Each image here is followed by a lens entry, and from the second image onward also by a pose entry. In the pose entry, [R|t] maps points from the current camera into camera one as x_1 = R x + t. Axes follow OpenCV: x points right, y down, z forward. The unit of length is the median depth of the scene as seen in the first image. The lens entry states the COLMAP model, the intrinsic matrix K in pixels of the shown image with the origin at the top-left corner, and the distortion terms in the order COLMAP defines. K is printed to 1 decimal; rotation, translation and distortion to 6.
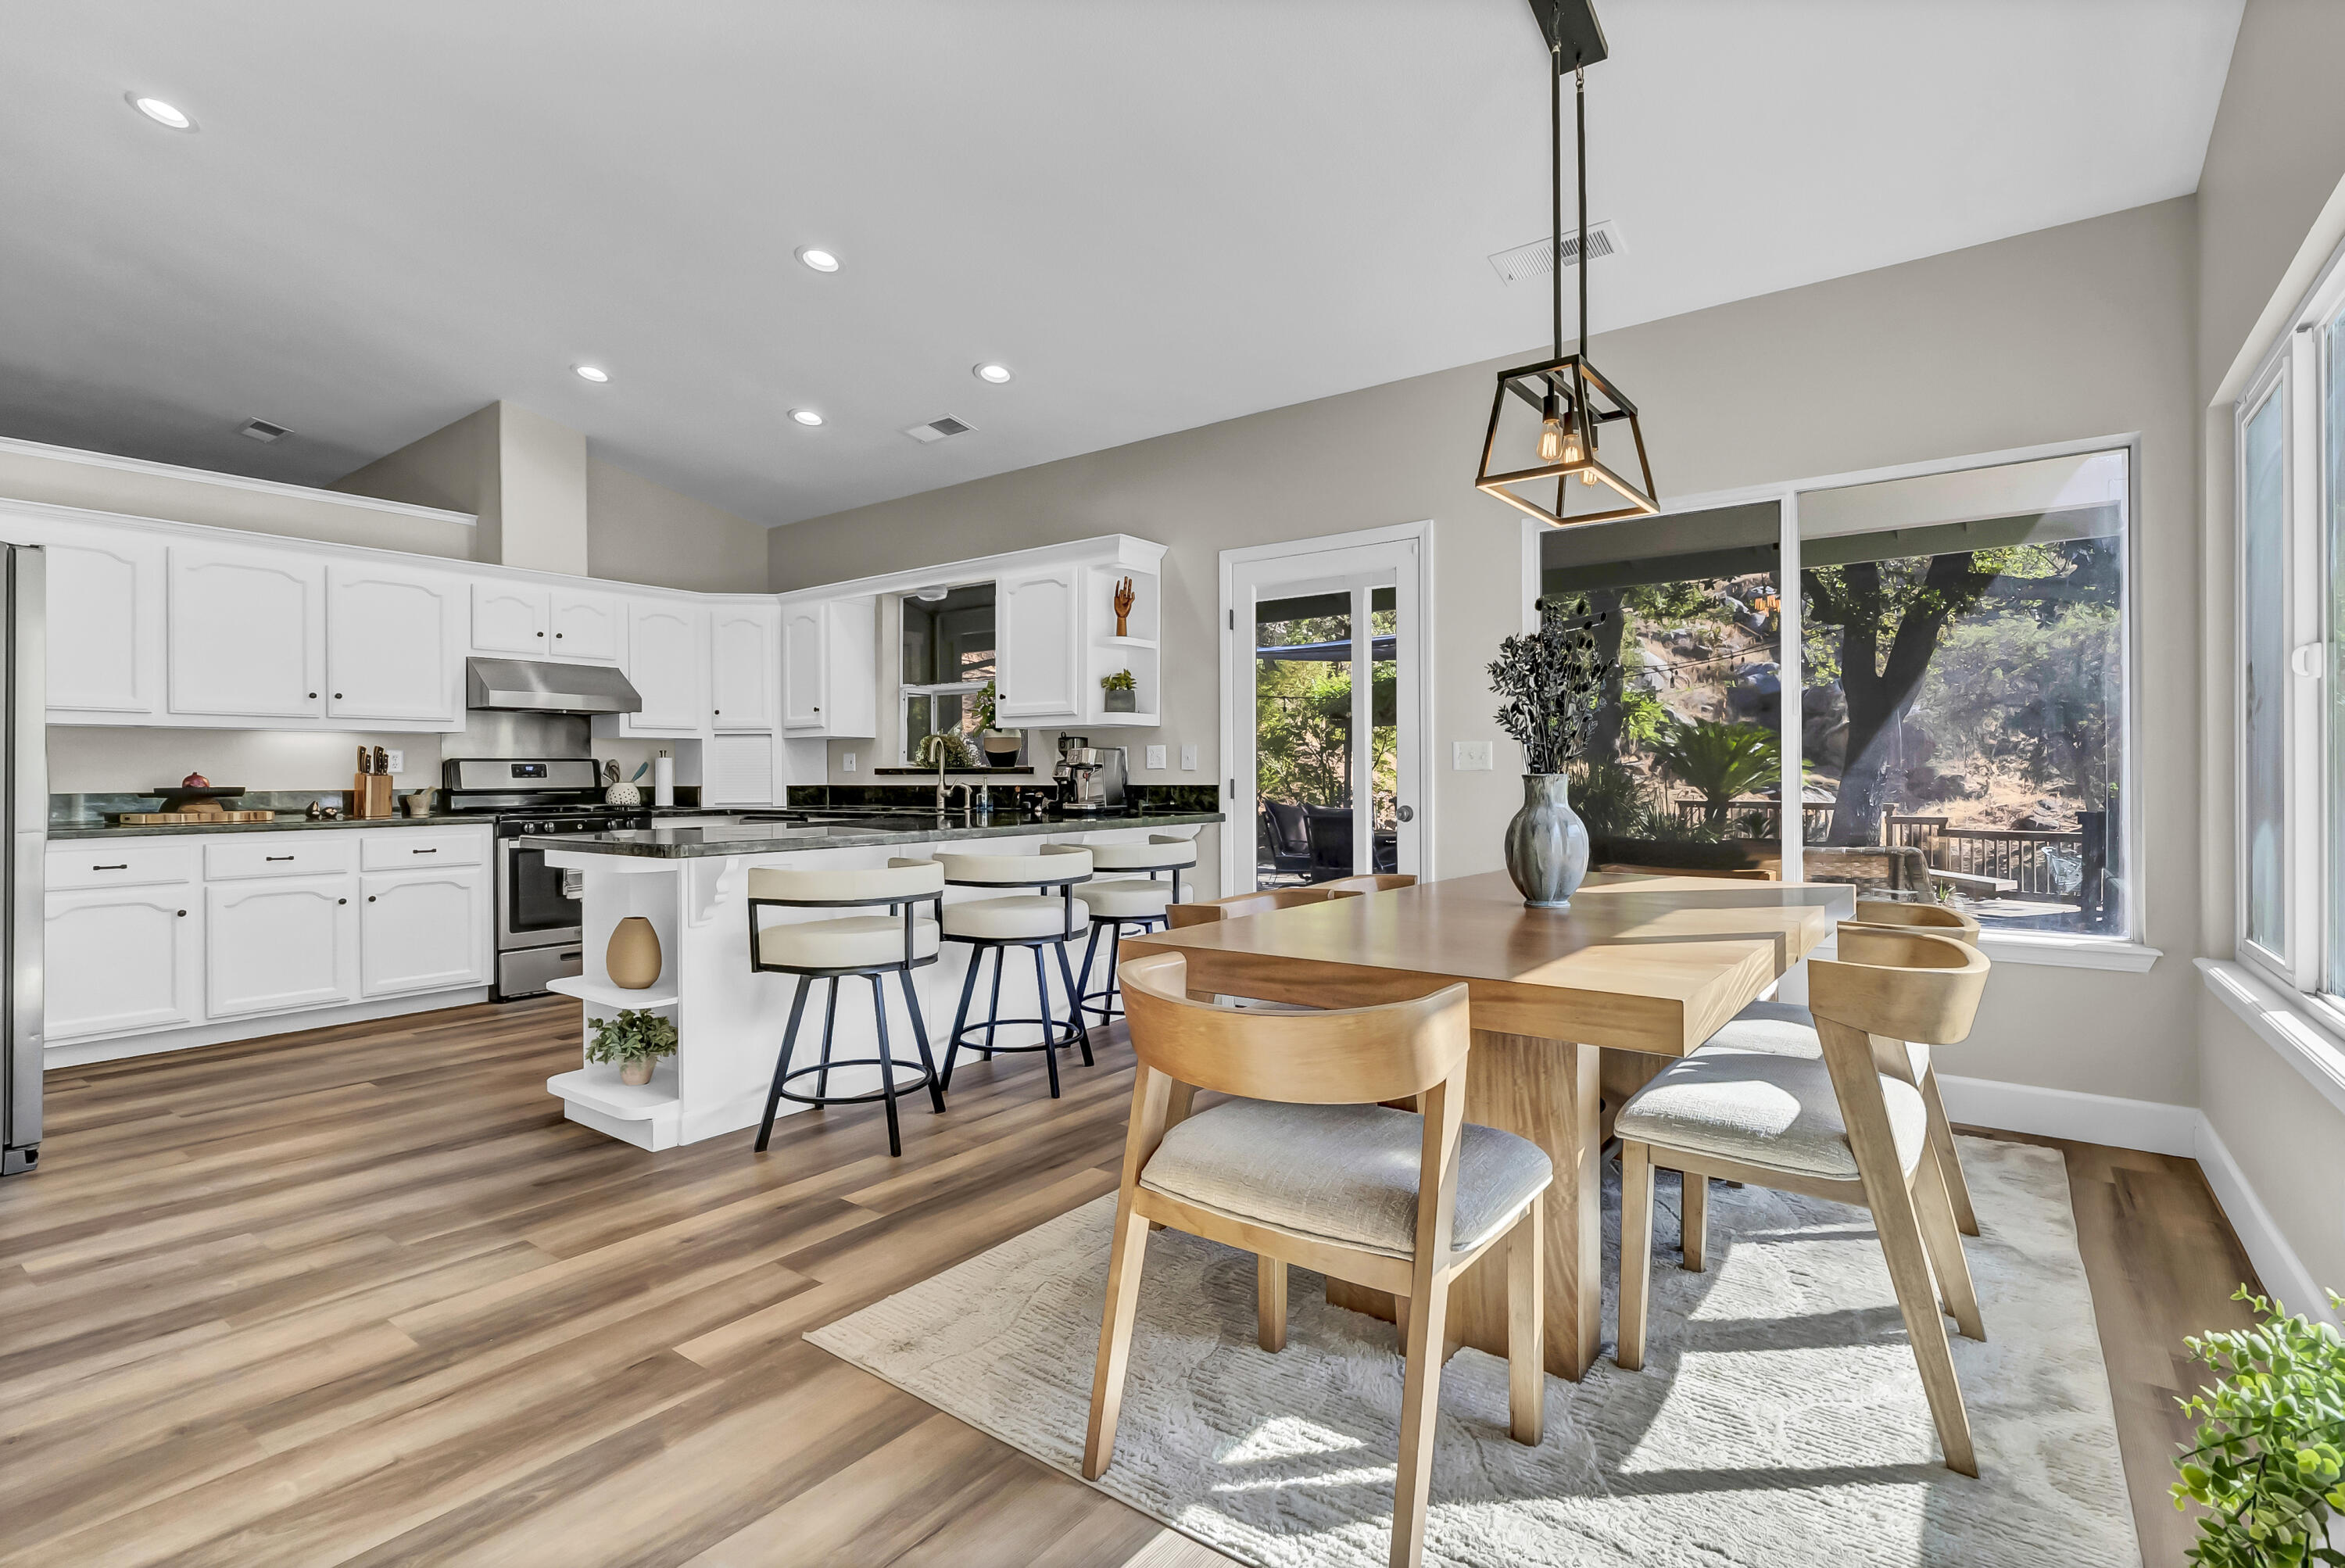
lens RADIAL K [[1093.9, 0, 1173.3], [0, 1093.9, 774.3], [0, 0, 1]] dist [-0.005952, 0.001618]
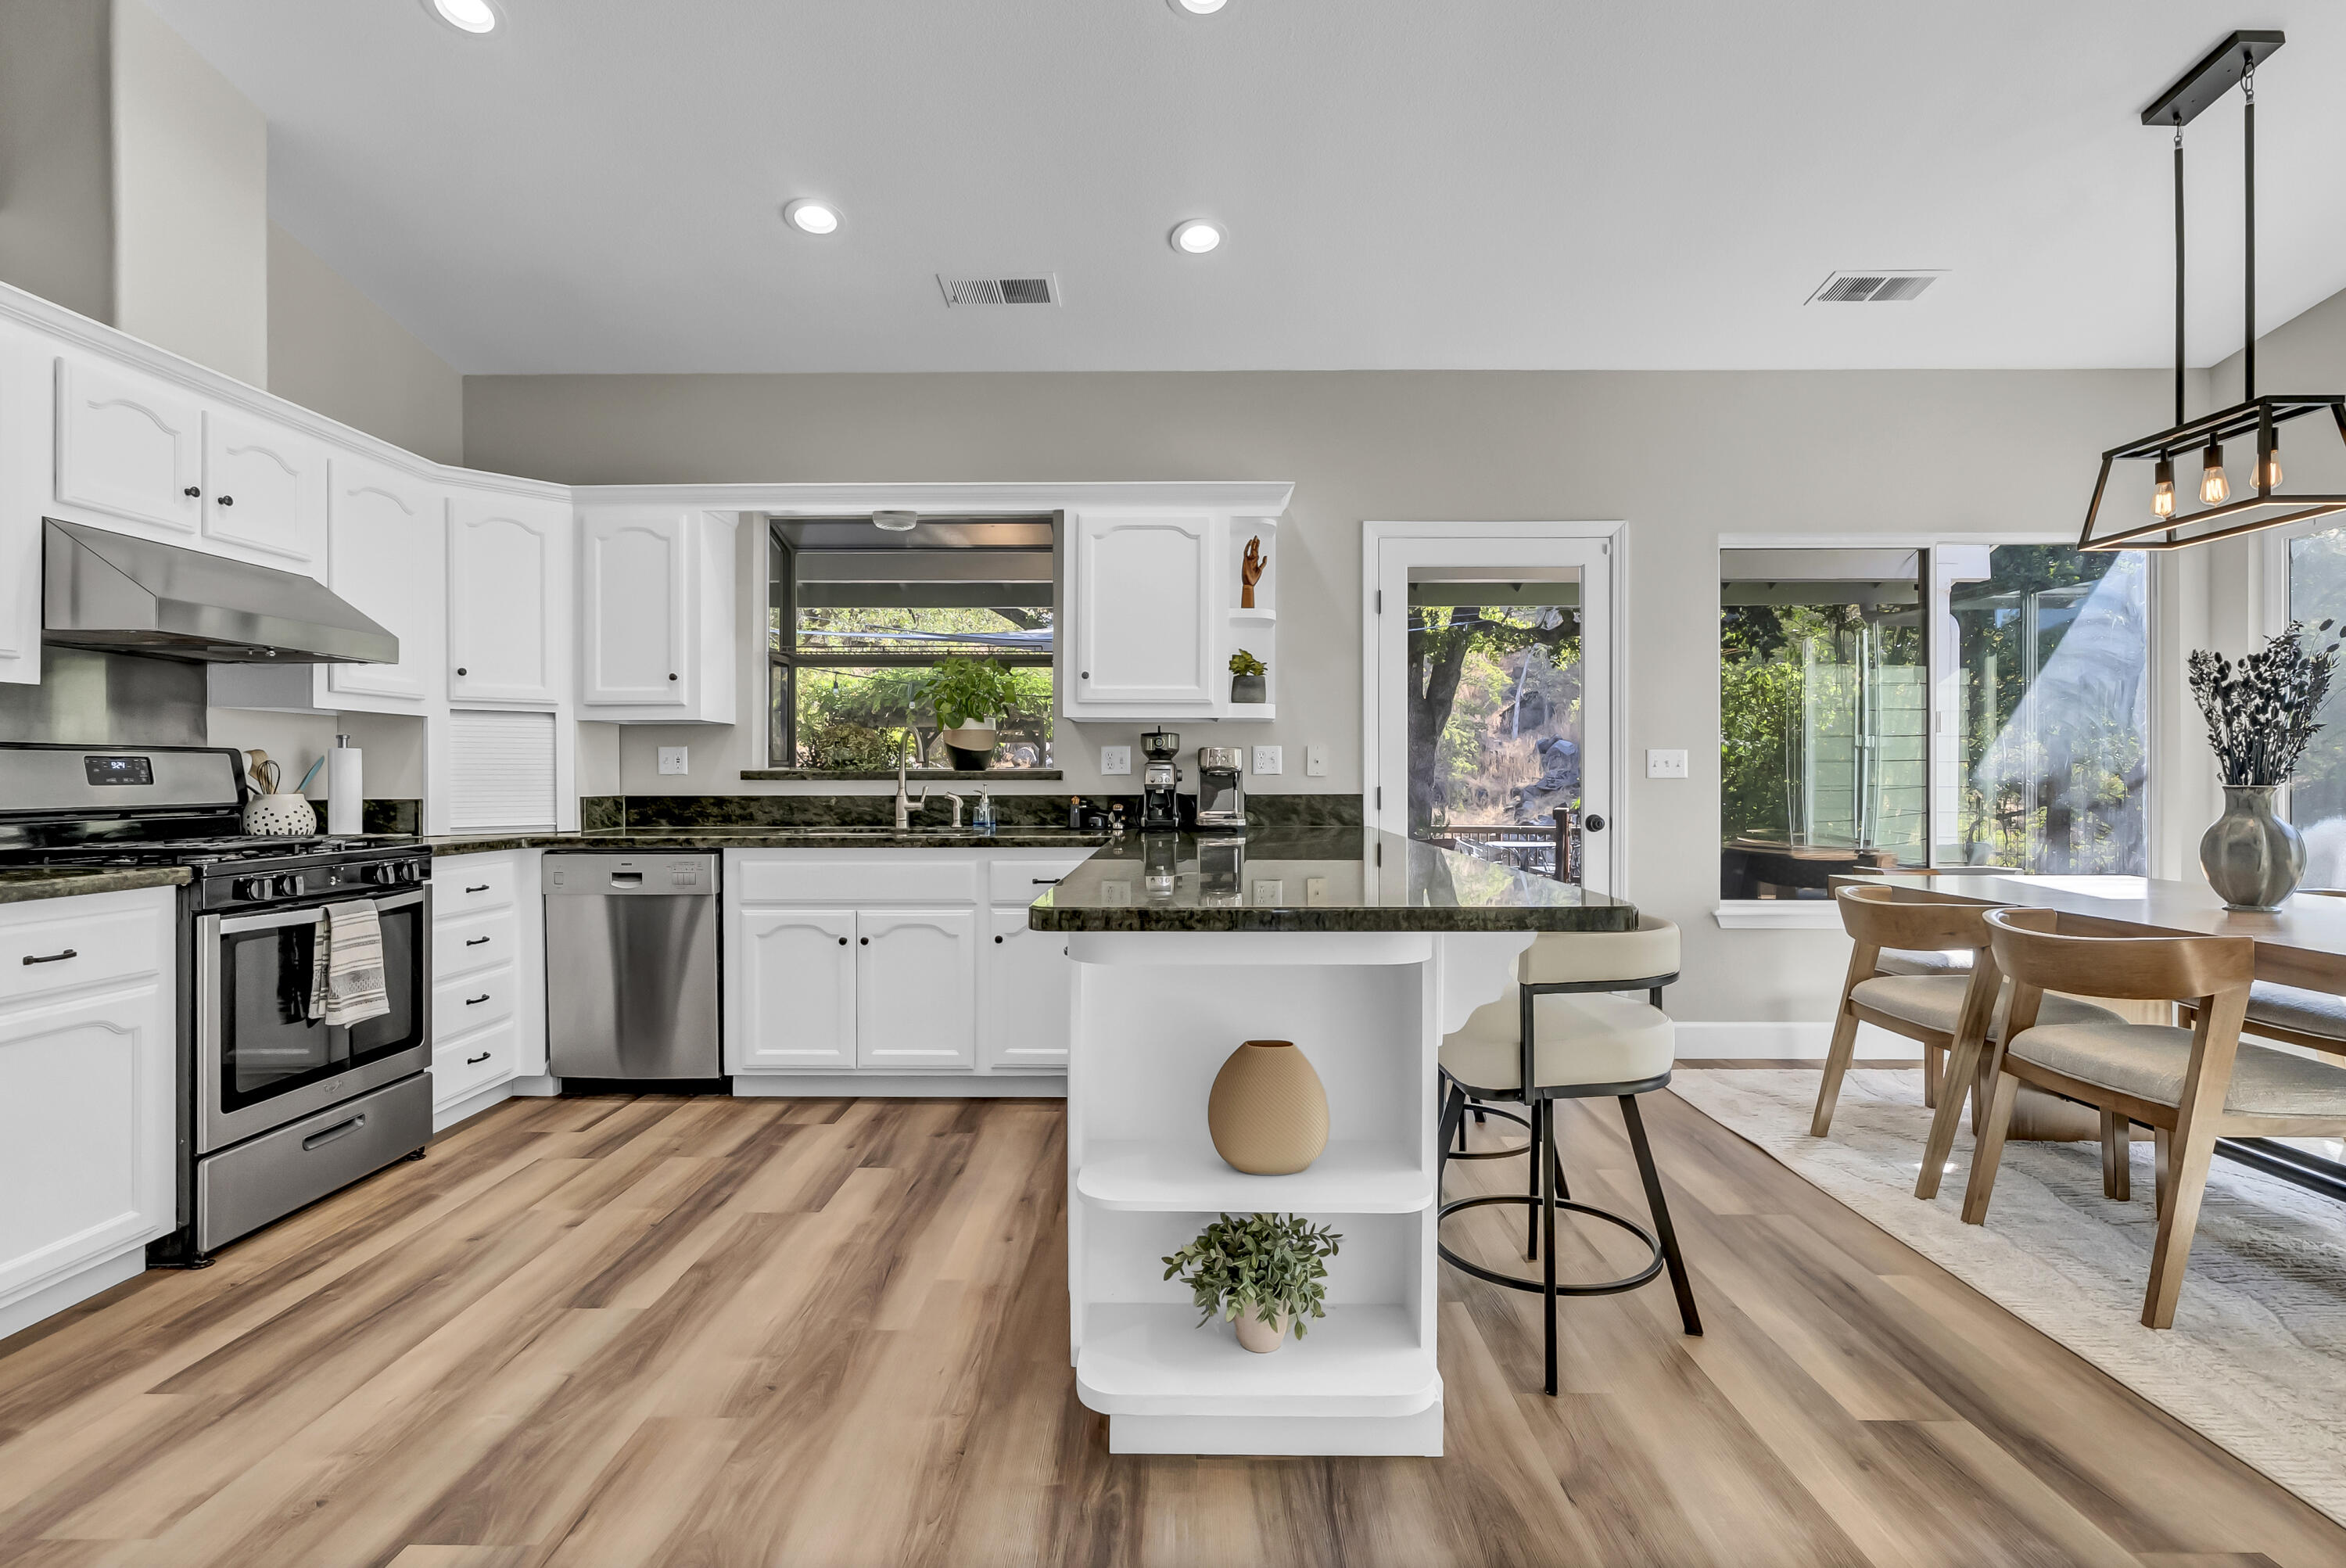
lens RADIAL K [[1094.5, 0, 1173.7], [0, 1094.5, 774.1], [0, 0, 1]] dist [-0.005952, 0.001618]
pose [[0.809378, 0.005914, 0.587259, -0.543316], [-0.003975, 0.999982, -0.004591, -0.001191], [-0.587275, 0.001382, 0.809386, 0.369424]]
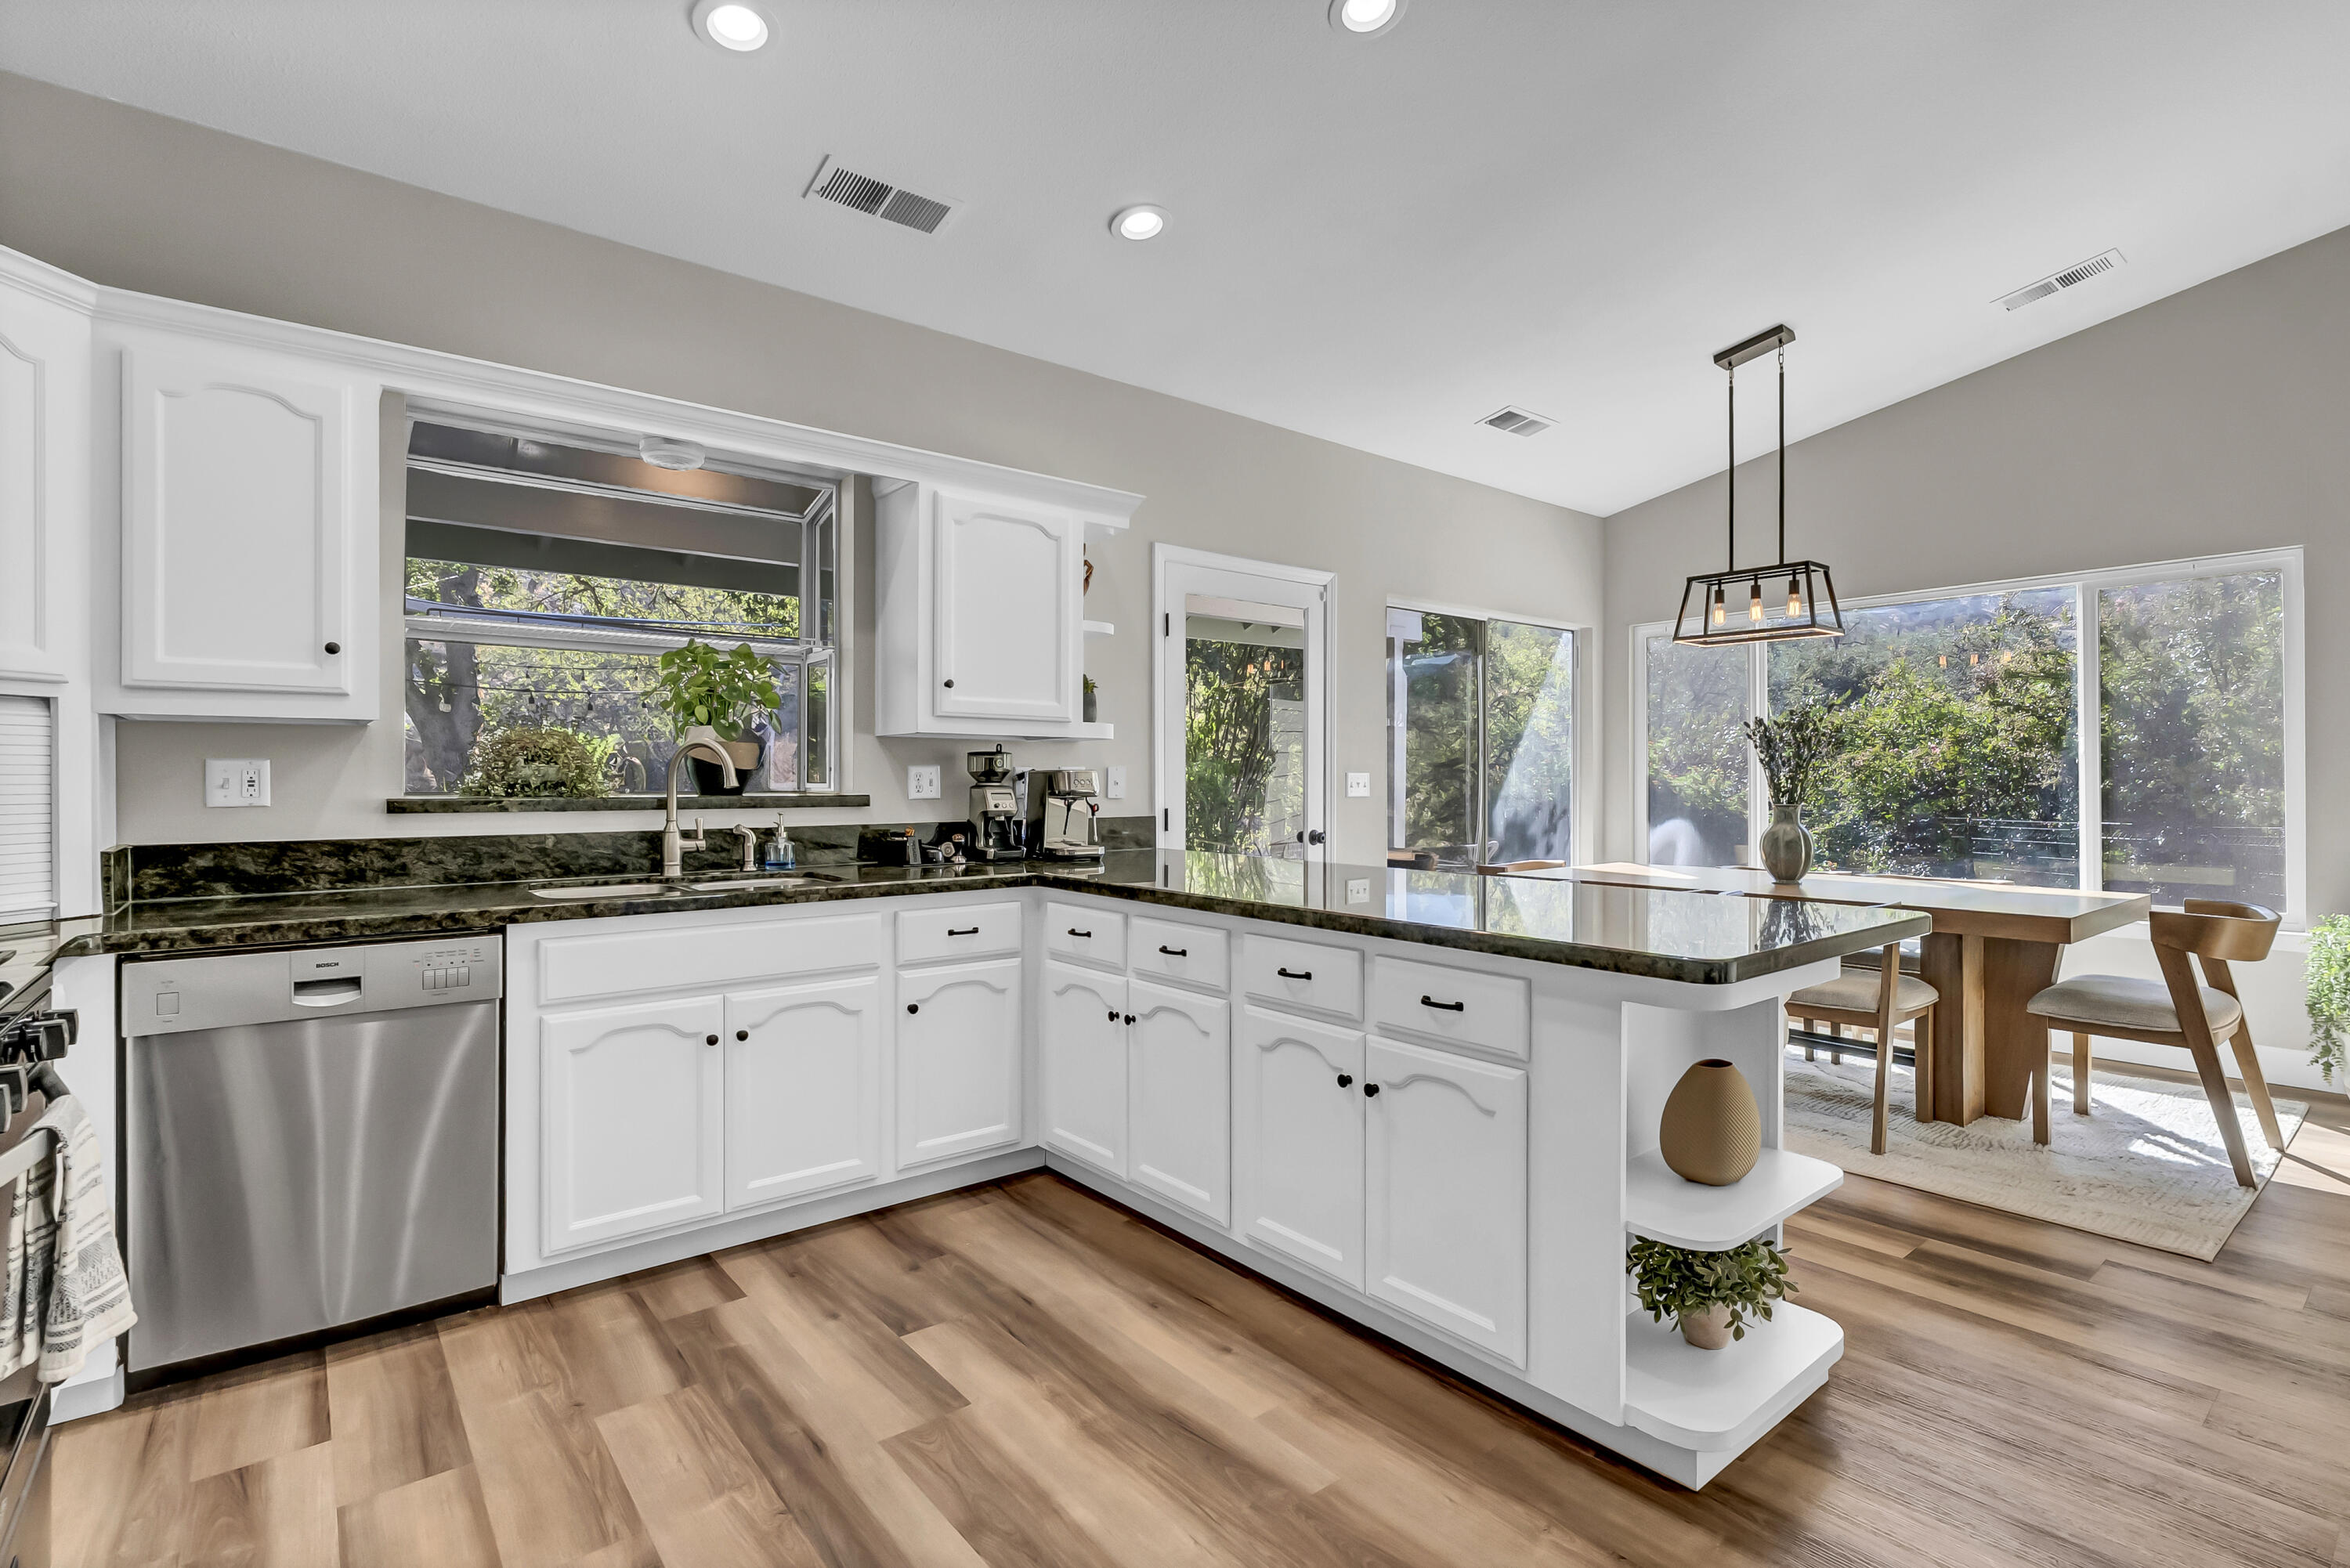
lens RADIAL K [[1096.2, 0, 1177.3], [0, 1096.2, 771.8], [0, 0, 1]] dist [-0.005952, 0.001618]
pose [[0.249961, 0.010640, 0.968197, -0.732067], [-0.002629, 0.999943, -0.010310, -0.014675], [-0.968252, 0.000032, 0.249975, 0.720398]]
